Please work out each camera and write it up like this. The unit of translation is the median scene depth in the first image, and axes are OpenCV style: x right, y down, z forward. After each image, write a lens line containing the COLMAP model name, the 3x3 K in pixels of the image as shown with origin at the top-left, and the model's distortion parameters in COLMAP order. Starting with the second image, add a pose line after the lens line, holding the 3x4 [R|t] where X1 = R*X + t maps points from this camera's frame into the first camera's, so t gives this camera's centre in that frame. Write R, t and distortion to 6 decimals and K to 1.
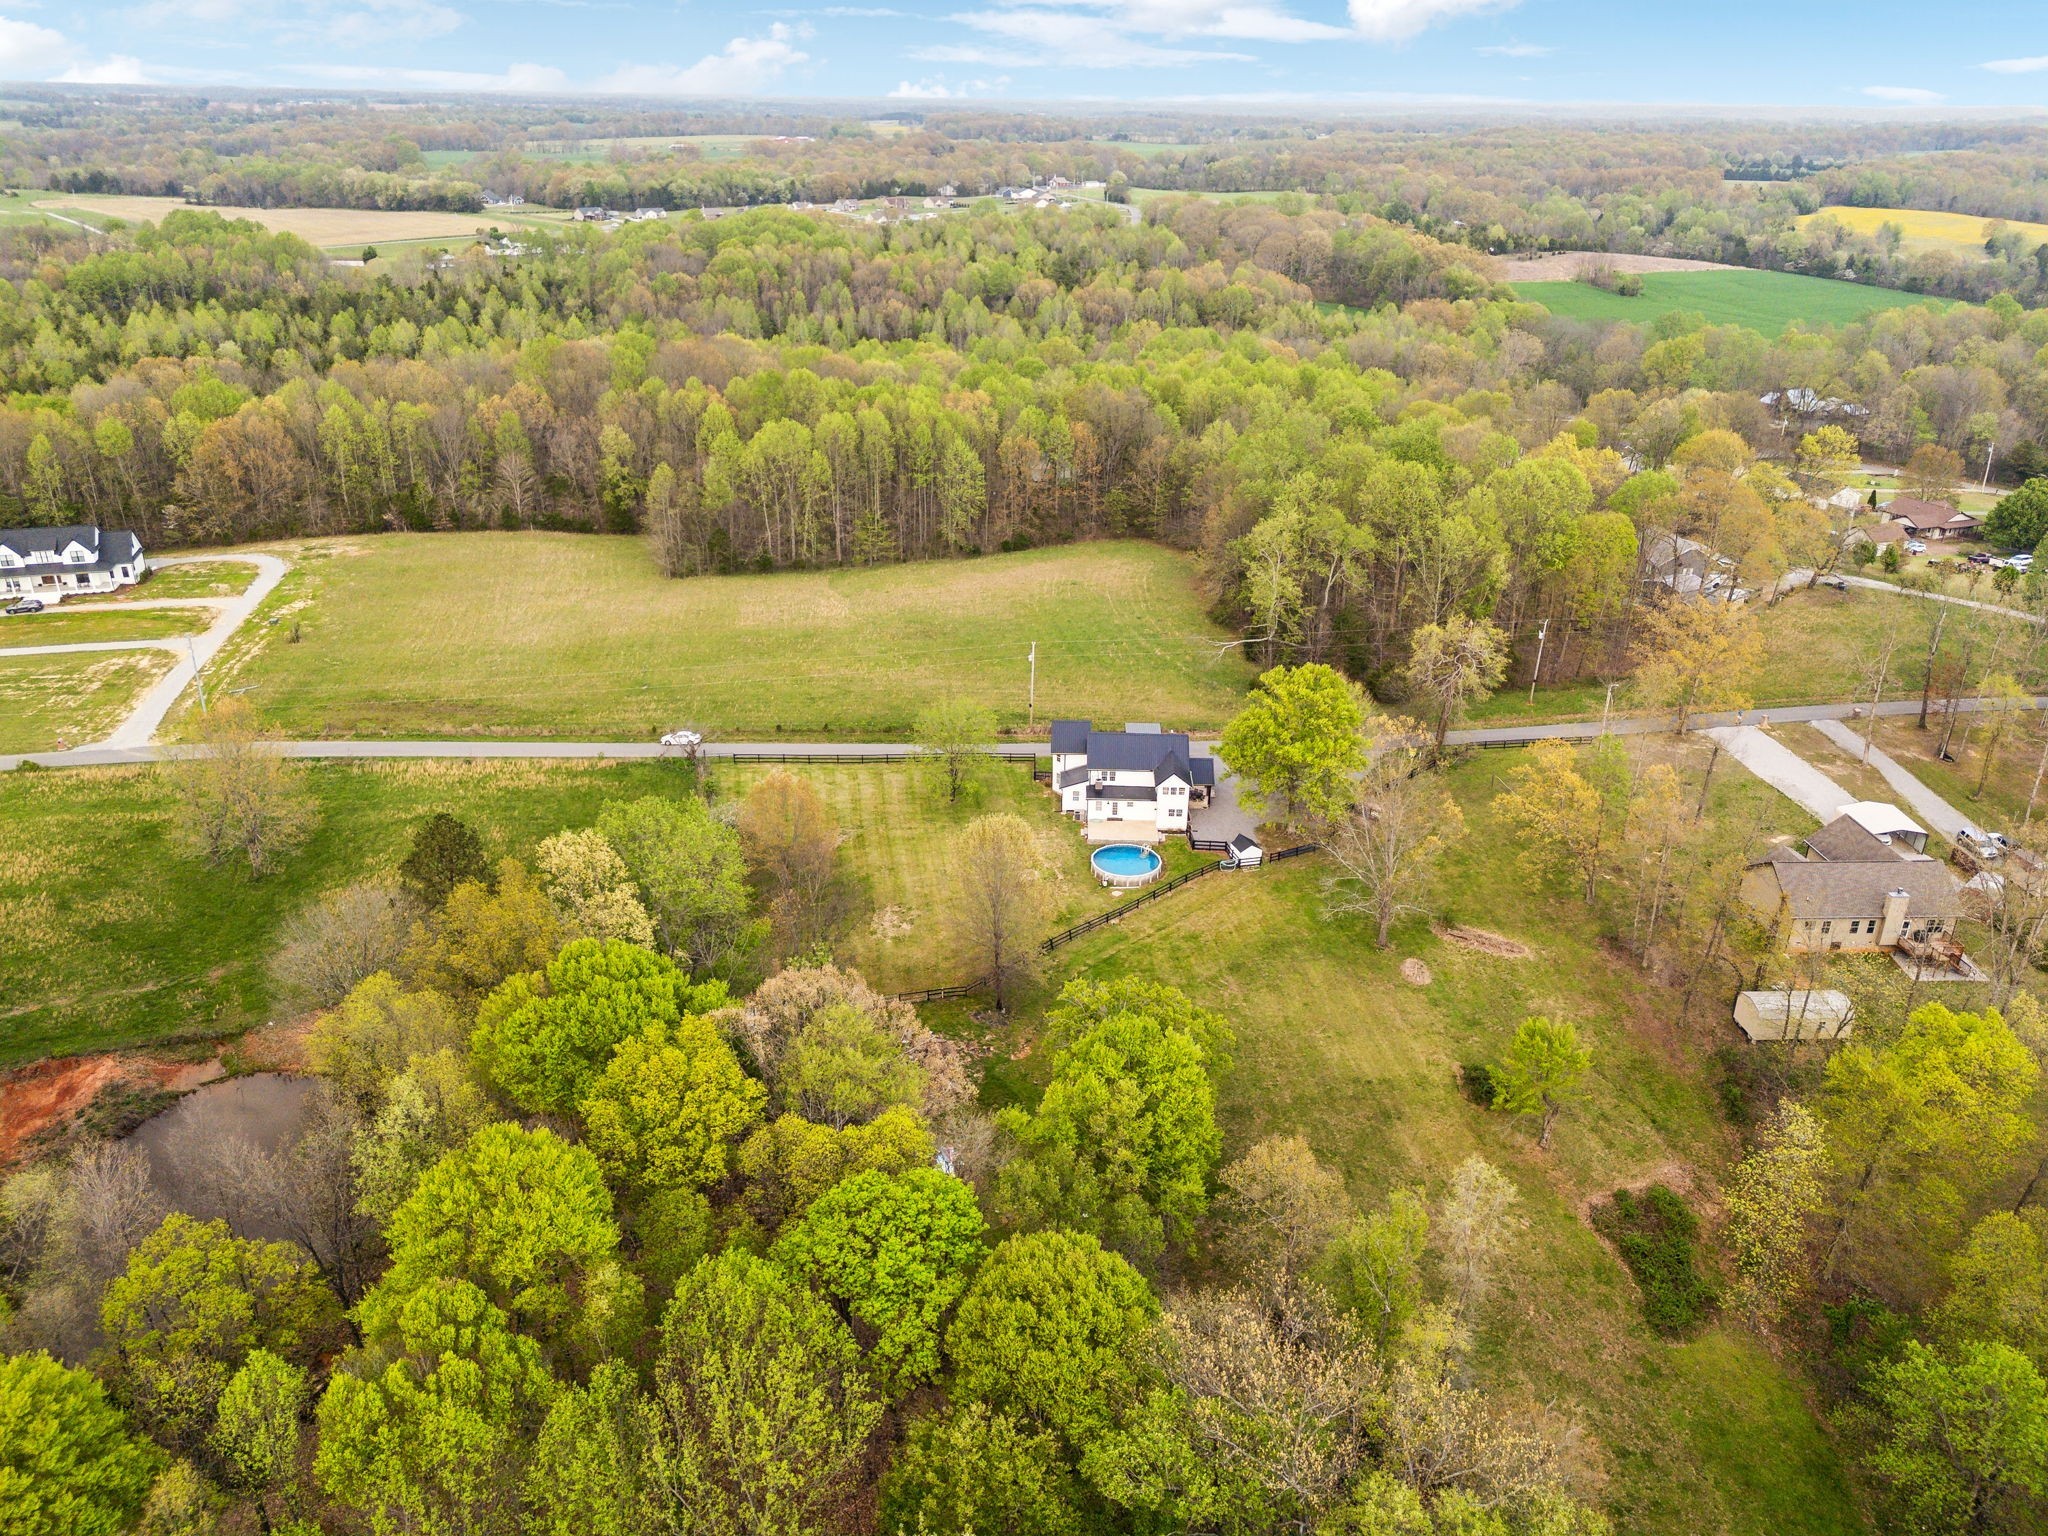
lens RADIAL K [[1500.2, 0, 1026.1], [0, 1500.2, 766.7], [0, 0, 1]] dist [0.003374, -0.006250]
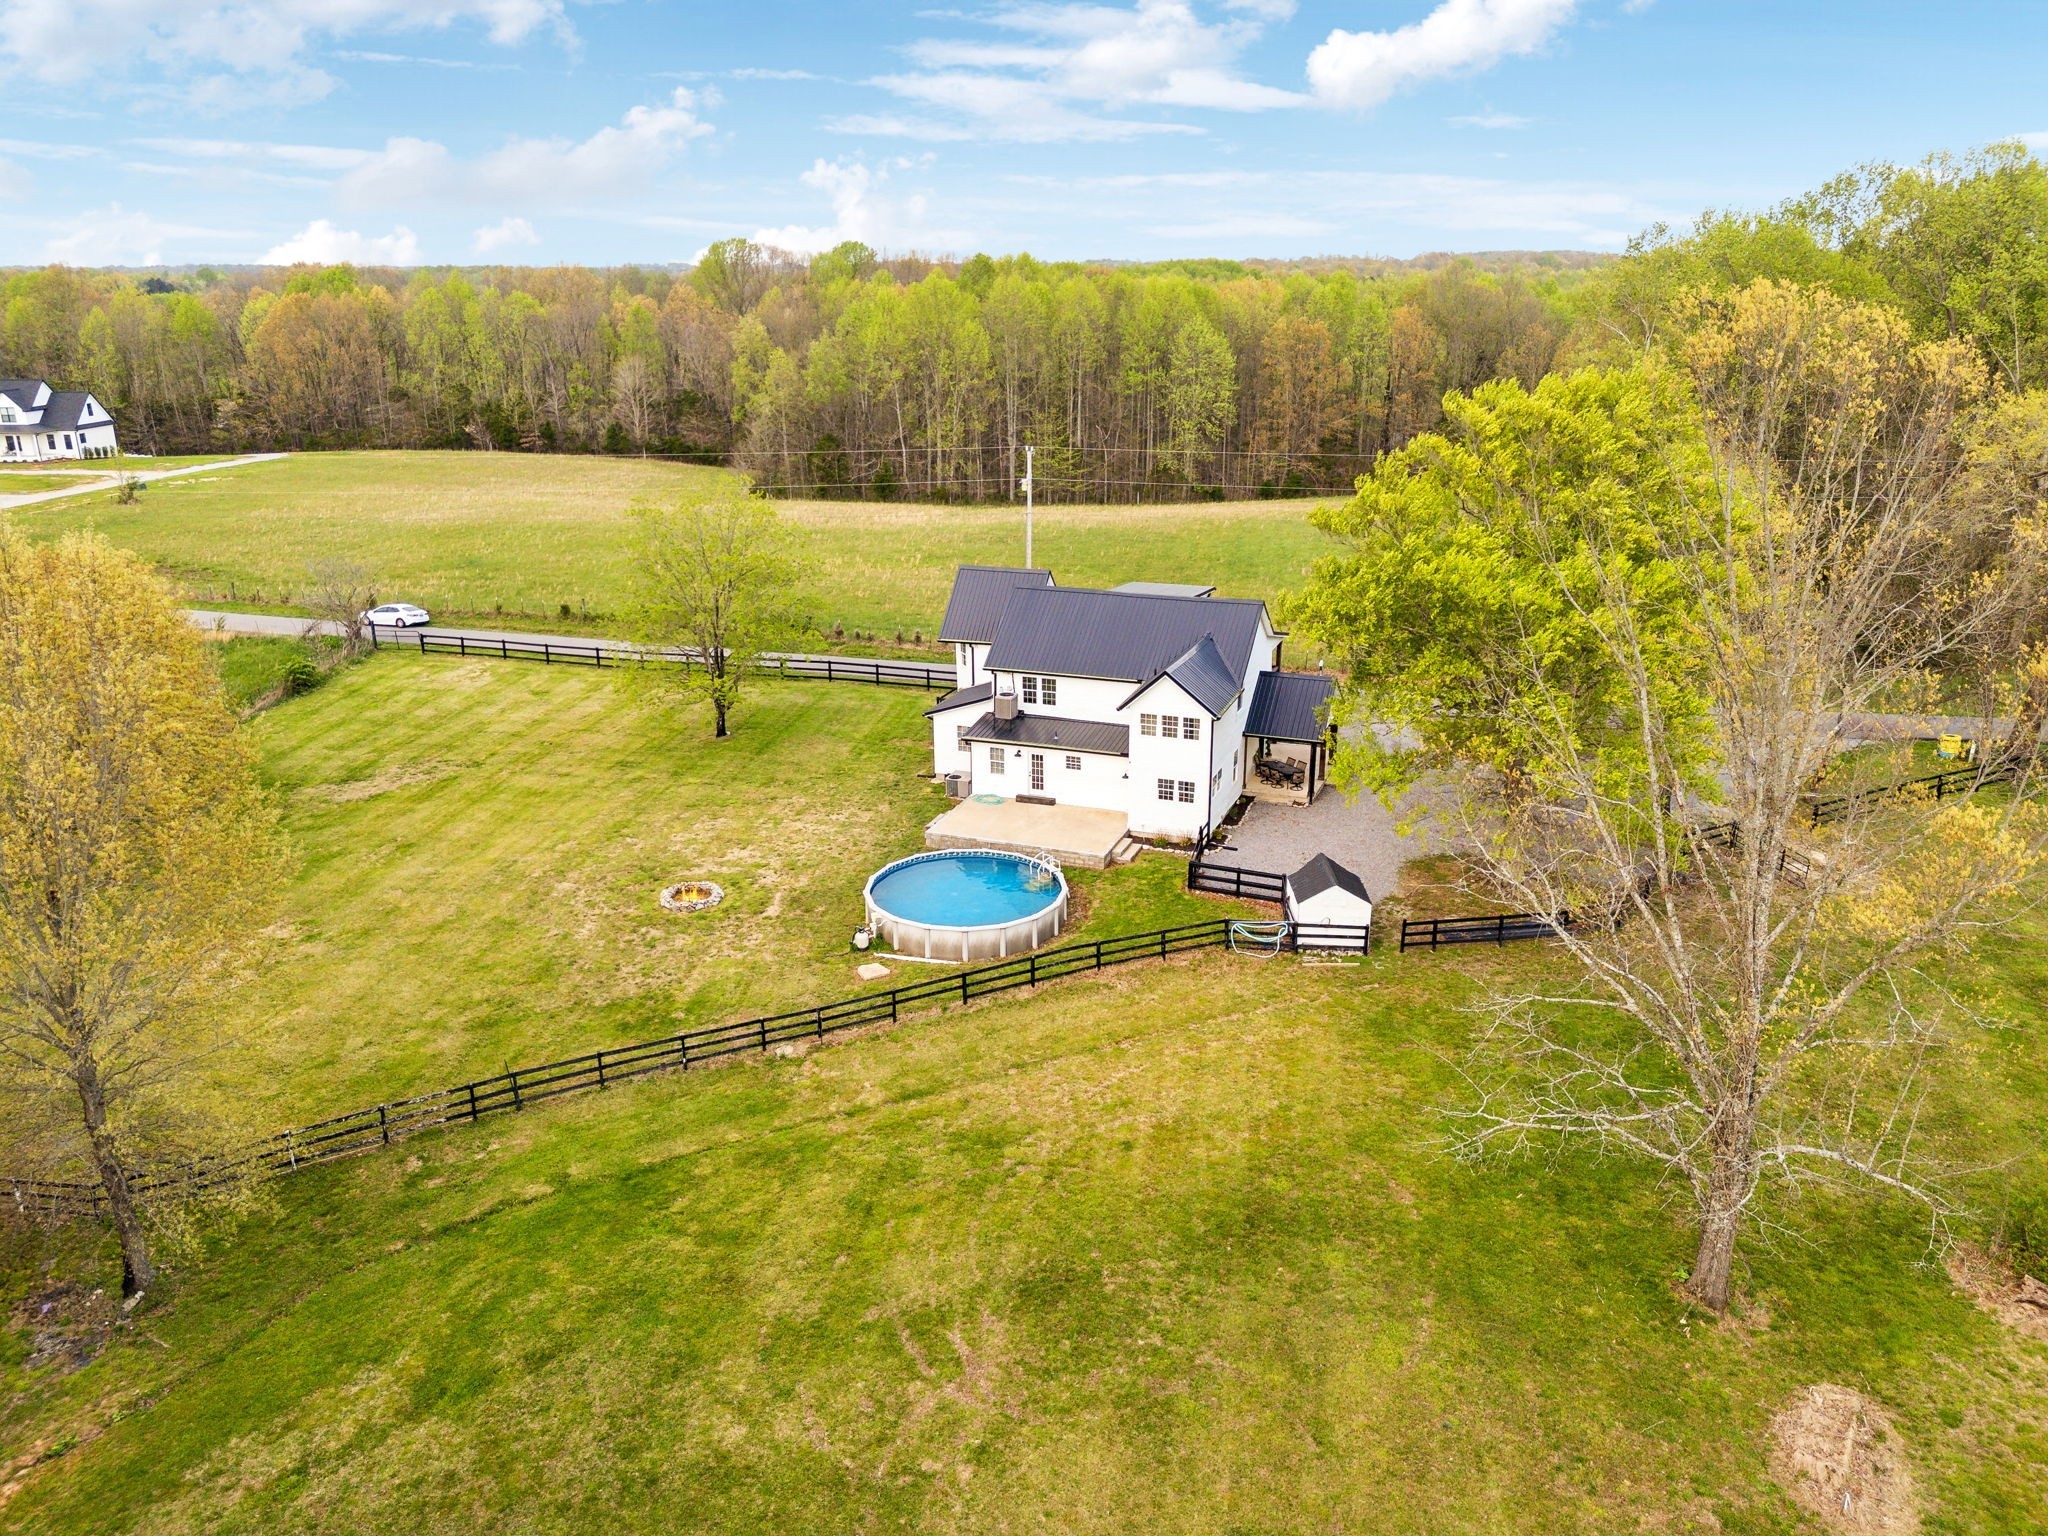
lens RADIAL K [[1500.2, 0, 1022.0], [0, 1500.2, 772.2], [0, 0, 1]] dist [0.003374, -0.006250]
pose [[0.943855, 0.085688, -0.319055, 0.174895], [-0.115262, 0.990503, -0.074961, 0.056260], [0.309602, 0.107527, 0.944767, 0.627863]]
